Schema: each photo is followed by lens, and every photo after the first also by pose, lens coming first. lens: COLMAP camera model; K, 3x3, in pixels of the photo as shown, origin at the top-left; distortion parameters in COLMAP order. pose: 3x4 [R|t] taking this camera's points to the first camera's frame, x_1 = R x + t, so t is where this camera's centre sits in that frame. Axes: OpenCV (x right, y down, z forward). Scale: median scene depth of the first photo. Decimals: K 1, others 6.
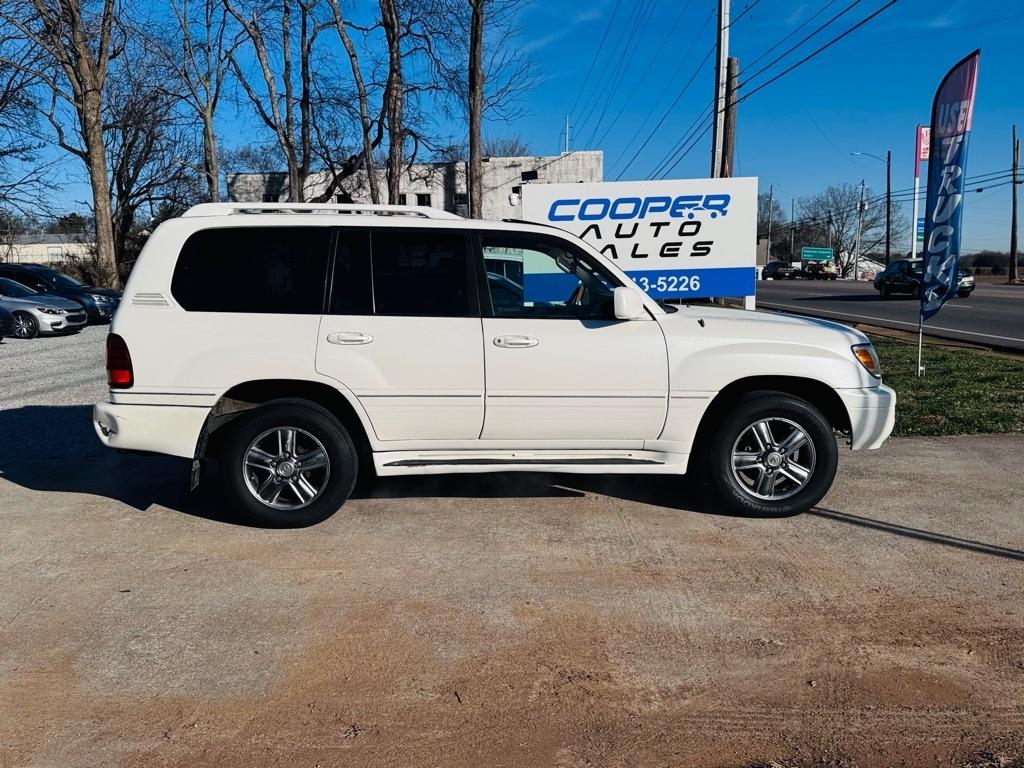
lens RADIAL K [[905.0, 0, 513.7], [0, 905.0, 406.3], [0, 0, 1]] dist [0.142458, -0.236433]
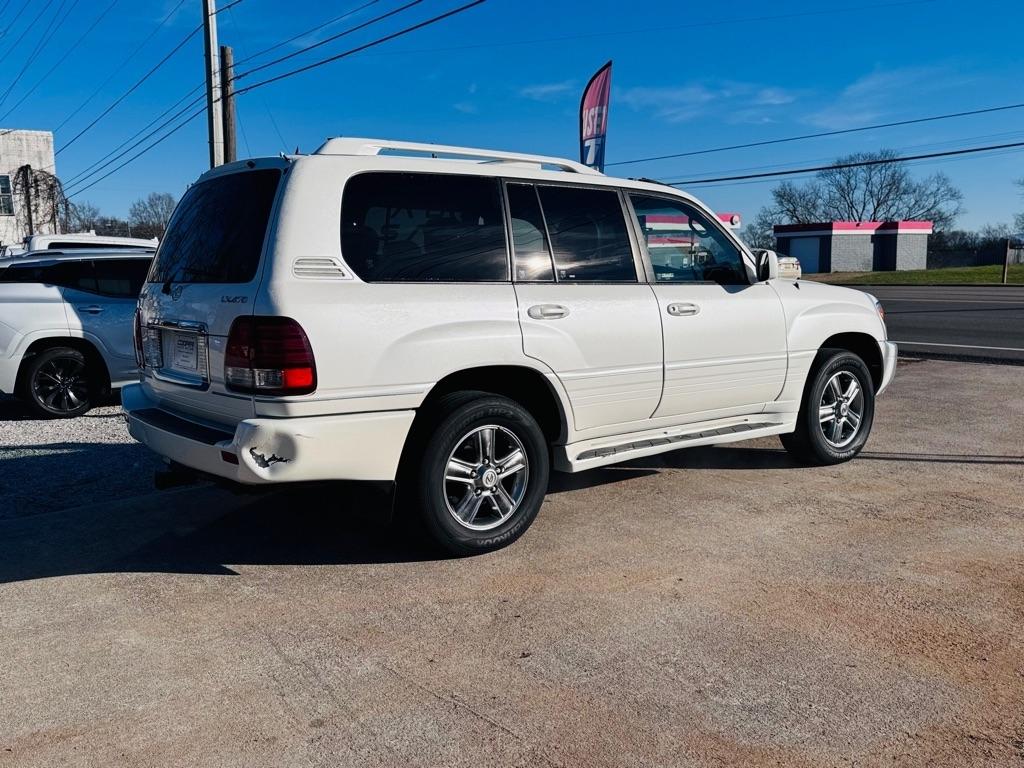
lens RADIAL K [[905.0, 0, 513.7], [0, 905.0, 406.3], [0, 0, 1]] dist [0.142458, -0.236433]
pose [[0.804020, -0.092857, 0.587306, -0.386506], [0.095642, 0.995066, 0.026394, -0.007395], [-0.586859, 0.034950, 0.808934, 0.191065]]
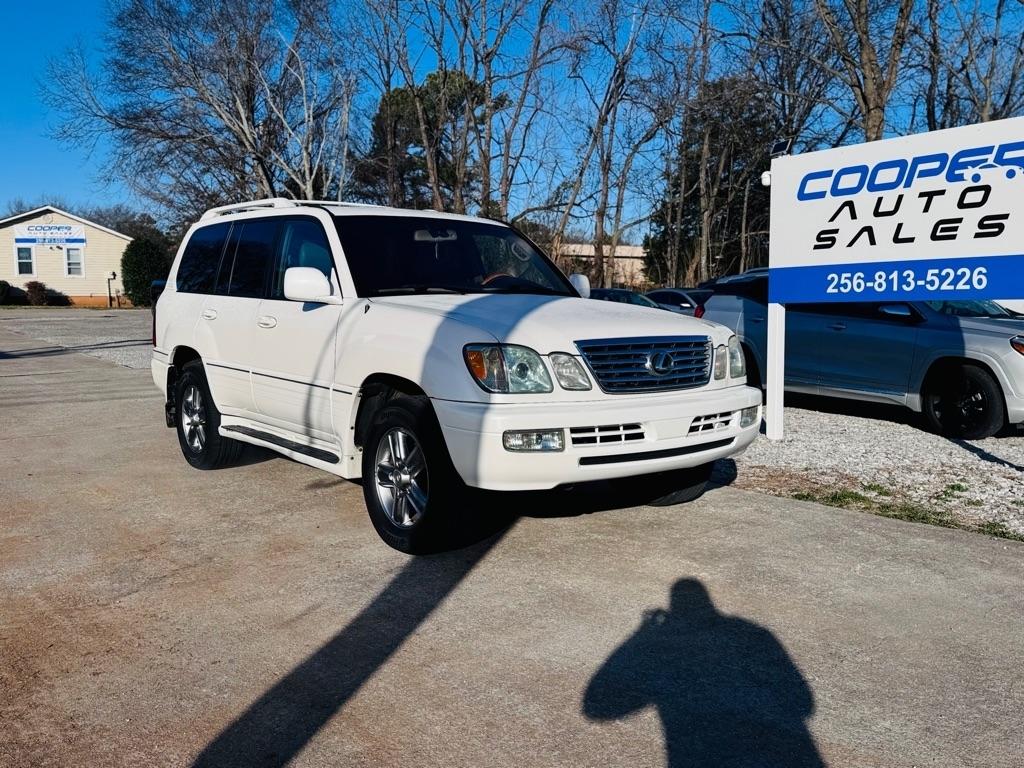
lens RADIAL K [[905.0, 0, 513.7], [0, 905.0, 406.3], [0, 0, 1]] dist [0.142458, -0.236433]
pose [[0.590735, 0.104740, -0.800038, 0.552091], [-0.121915, 0.991742, 0.039817, -0.028203], [0.797602, 0.074015, 0.598626, 0.337040]]
